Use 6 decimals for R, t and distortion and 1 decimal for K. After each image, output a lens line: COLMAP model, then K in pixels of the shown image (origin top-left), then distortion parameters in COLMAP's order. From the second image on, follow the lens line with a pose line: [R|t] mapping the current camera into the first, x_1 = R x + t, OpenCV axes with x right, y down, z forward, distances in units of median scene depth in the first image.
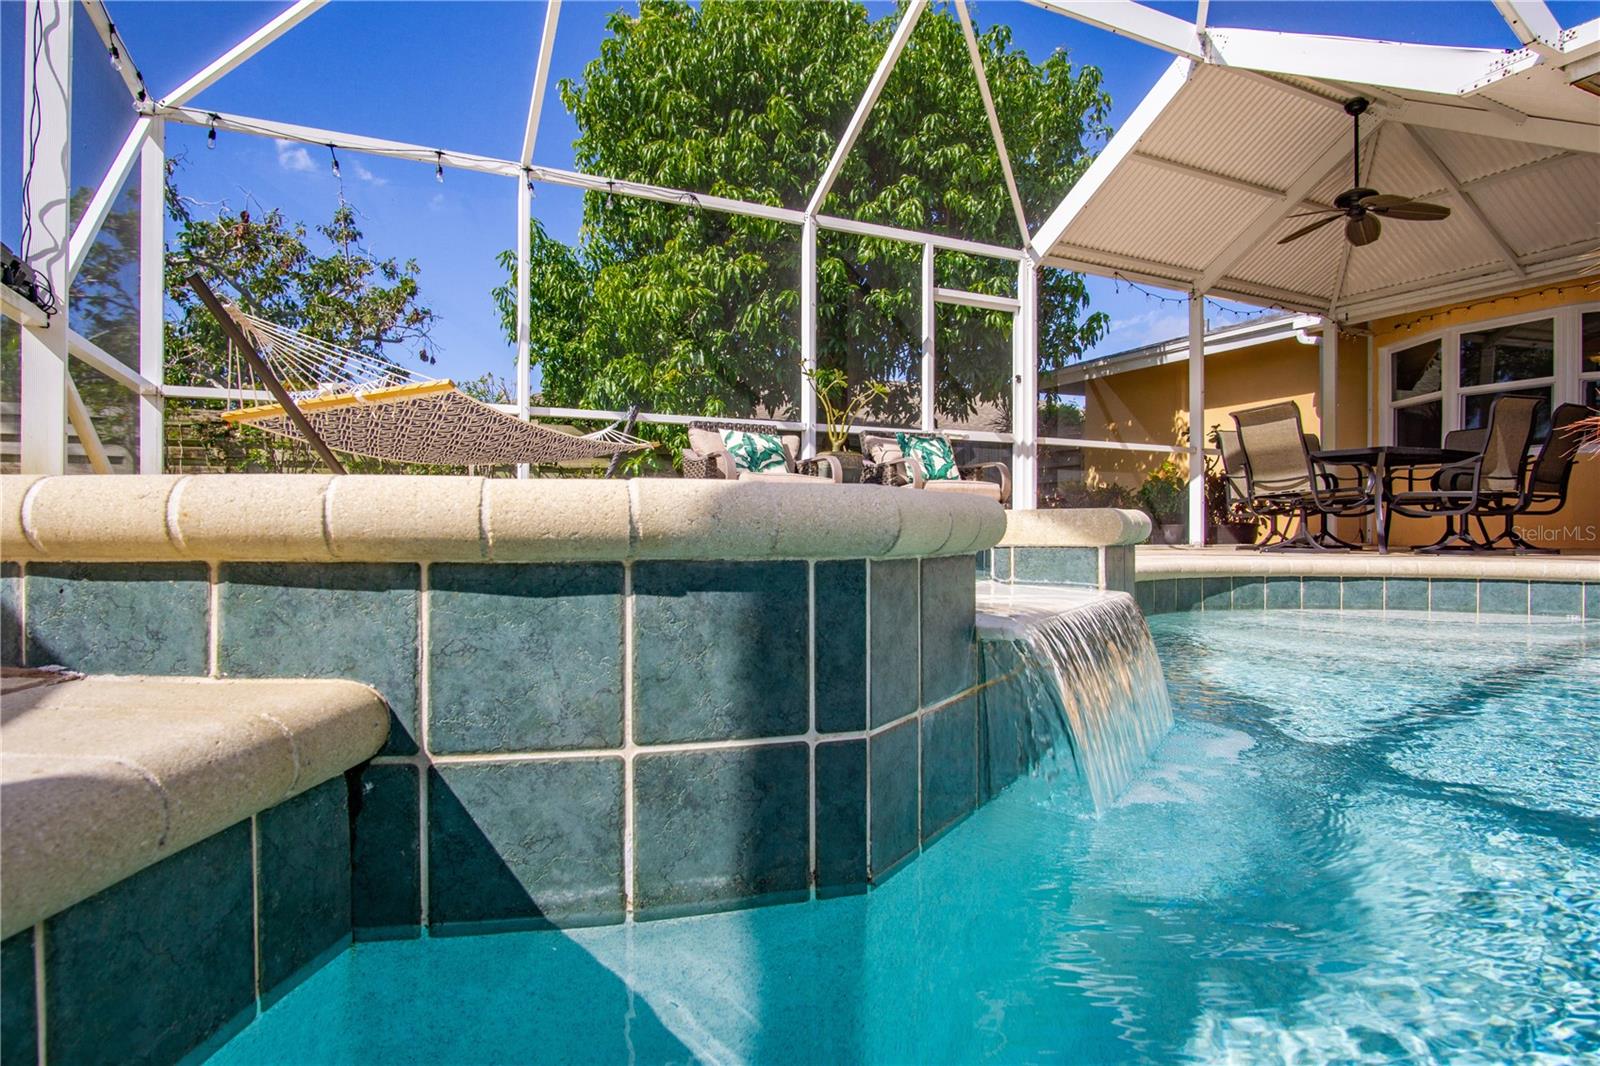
lens RADIAL K [[888.2, 0, 797.8], [0, 888.2, 534.8], [0, 0, 1]] dist [-0.024649, 0.000540]
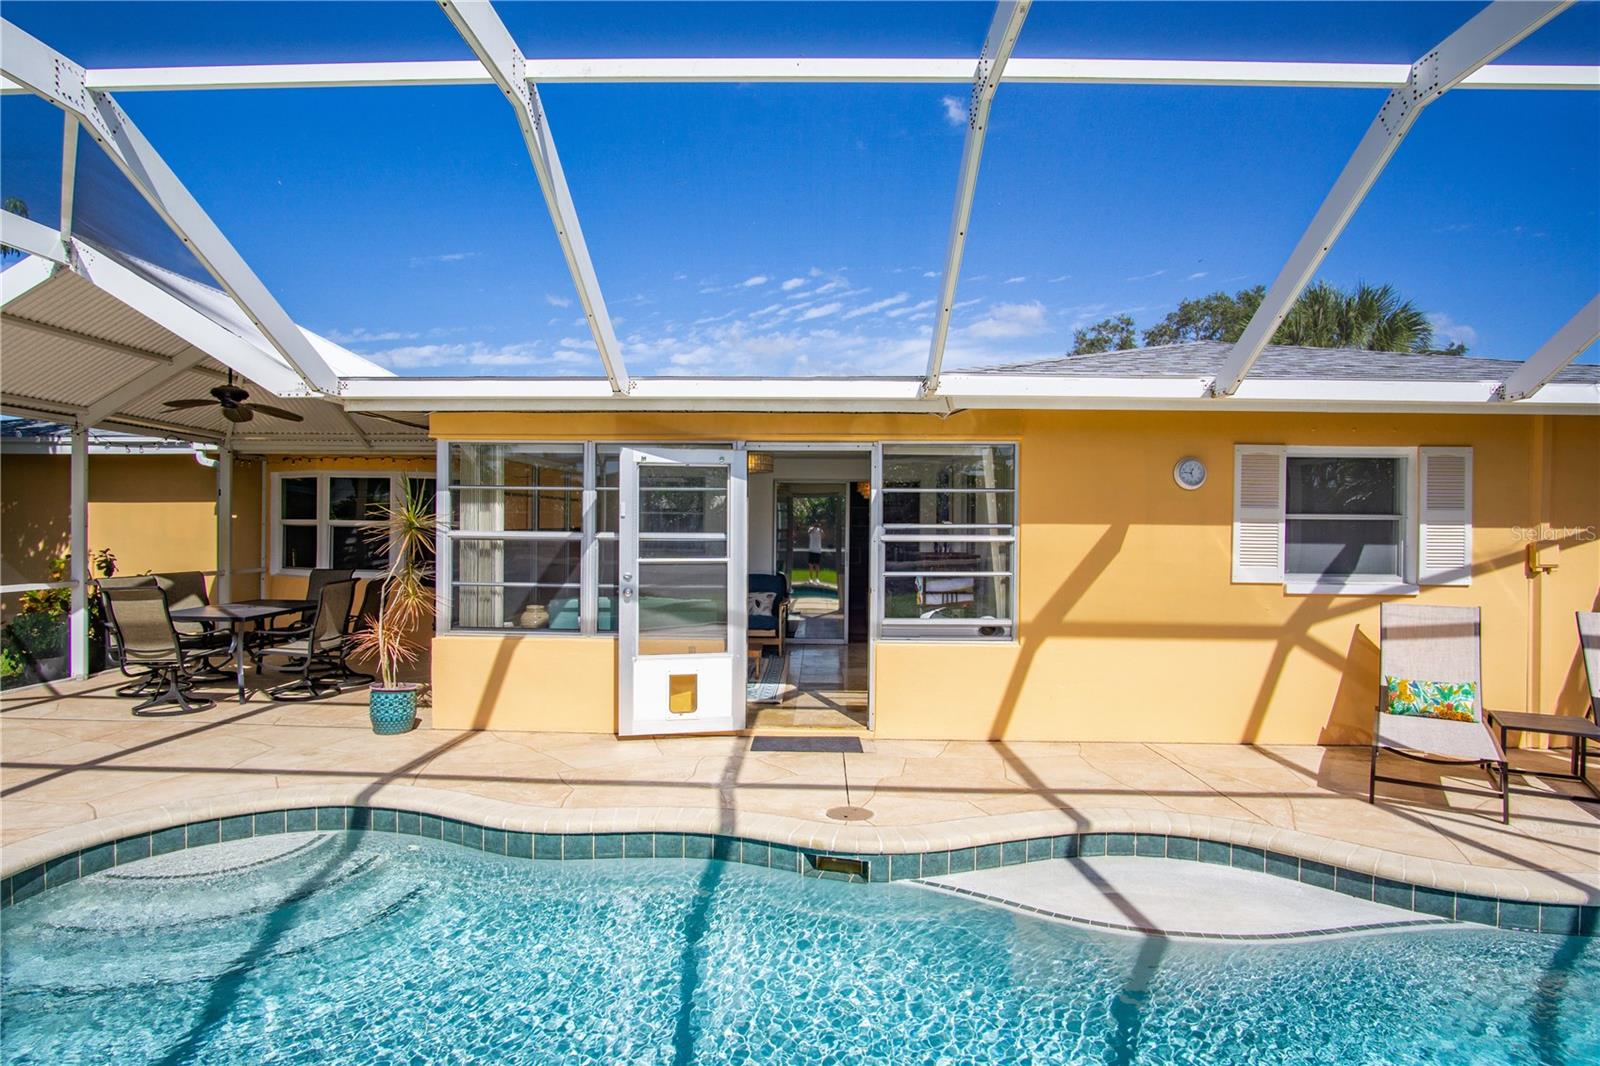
lens RADIAL K [[859.5, 0, 787.3], [0, 859.5, 529.6], [0, 0, 1]] dist [-0.034038, 0.008363]
pose [[0.474877, -0.001637, 0.880051, -0.011477], [-0.004958, 0.999977, 0.004535, -0.187841], [-0.880038, -0.006517, 0.474858, -0.188469]]
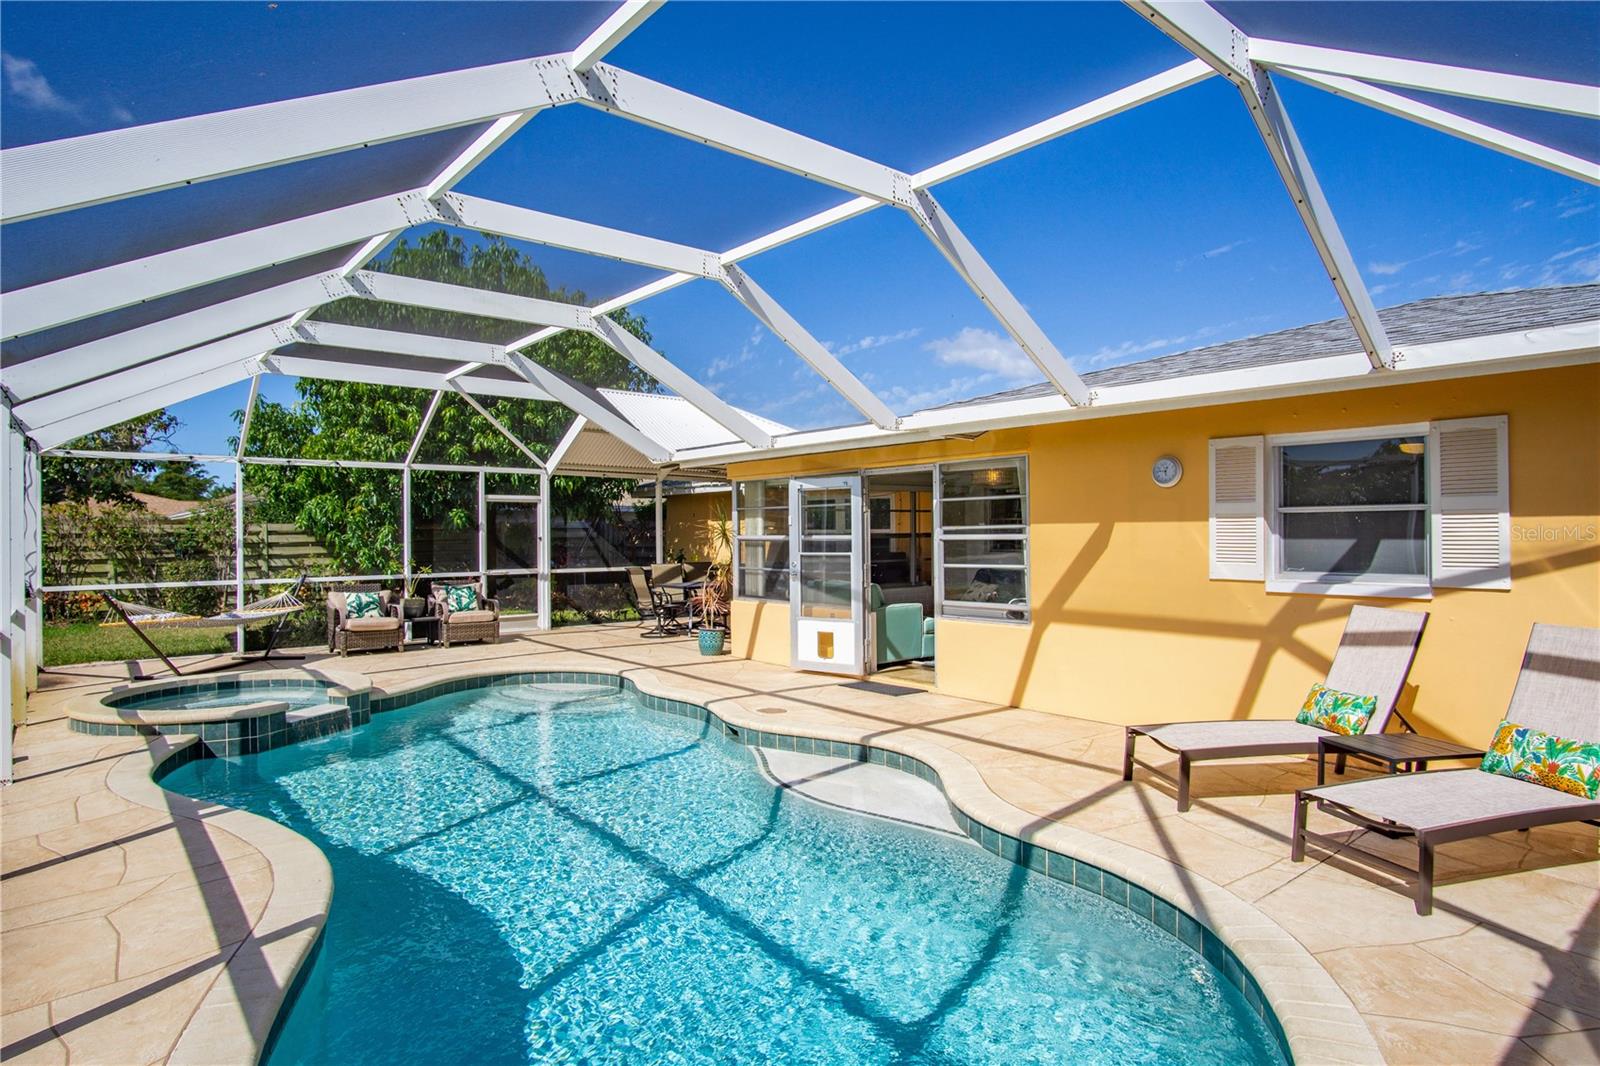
lens RADIAL K [[868.1, 0, 797.3], [0, 868.1, 531.3], [0, 0, 1]] dist [-0.028314, 0.001036]
pose [[0.970977, -0.009137, 0.238999, 0.342992], [0.010368, 0.999939, -0.003896, -0.181263], [-0.238949, 0.006261, 0.971012, -0.900314]]
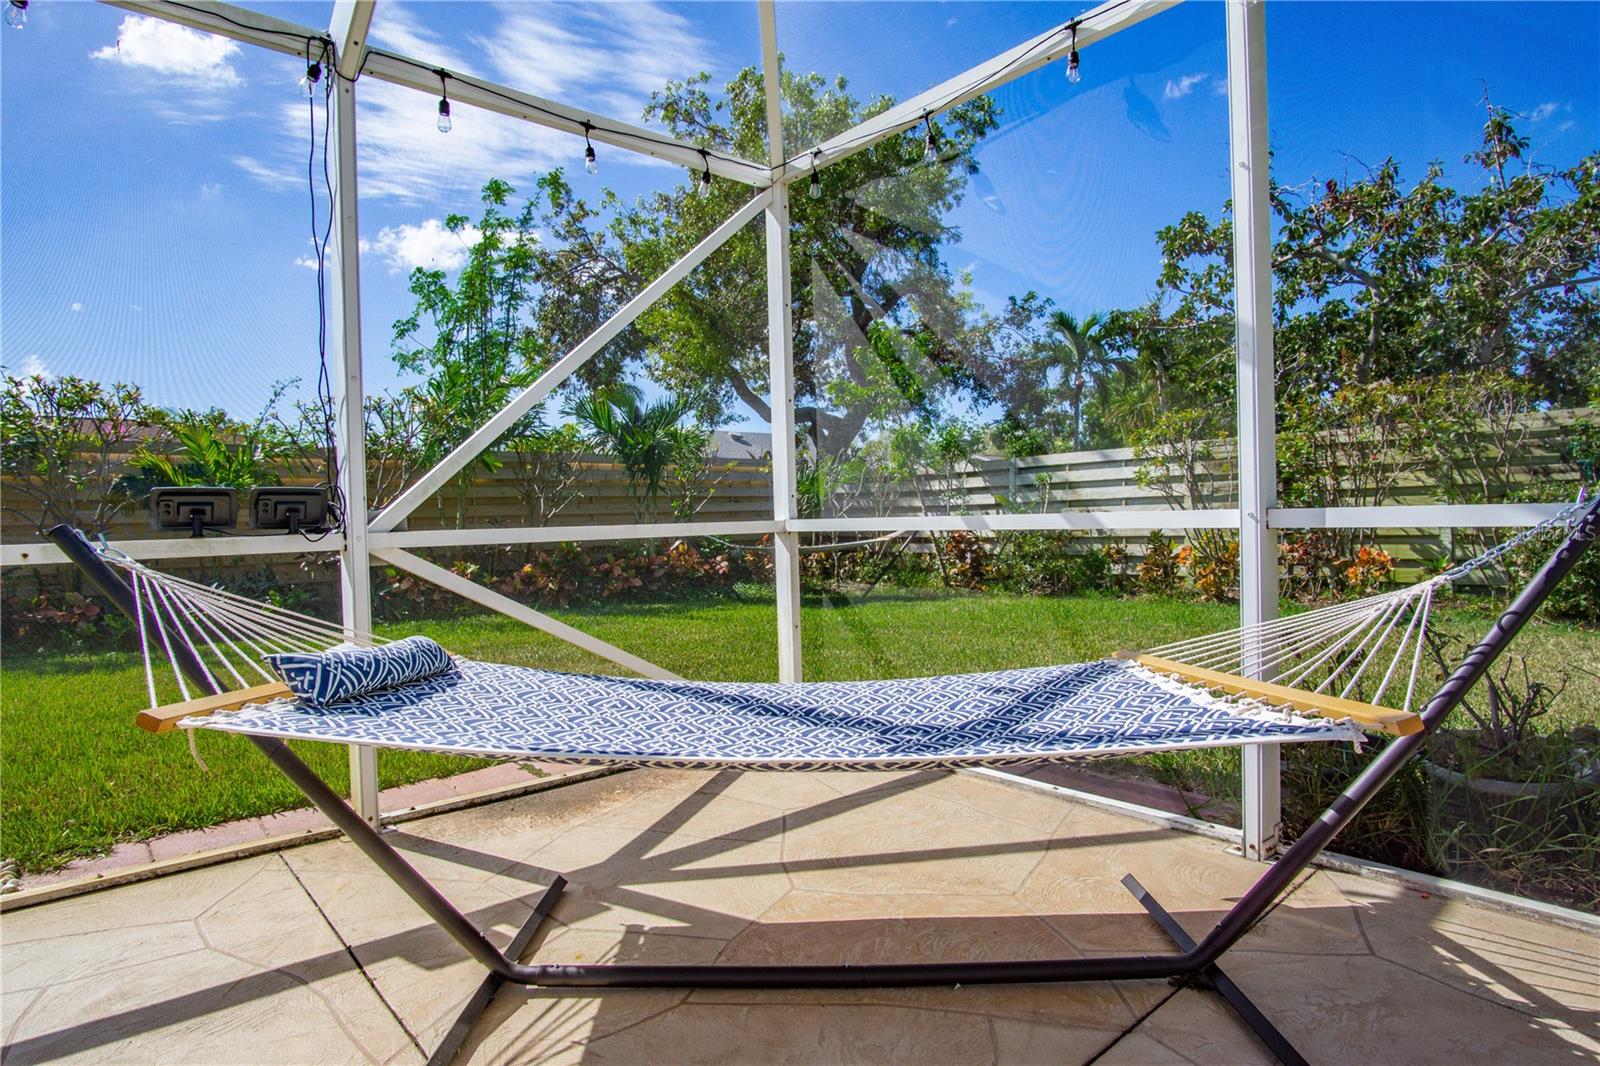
lens RADIAL K [[859.5, 0, 787.3], [0, 859.5, 529.6], [0, 0, 1]] dist [-0.034038, 0.008363]
pose [[0.252090, 0.008270, -0.967669, 0.021807], [0.022638, 0.999639, 0.014441, -0.112541], [0.967439, -0.025546, 0.251812, 0.522708]]
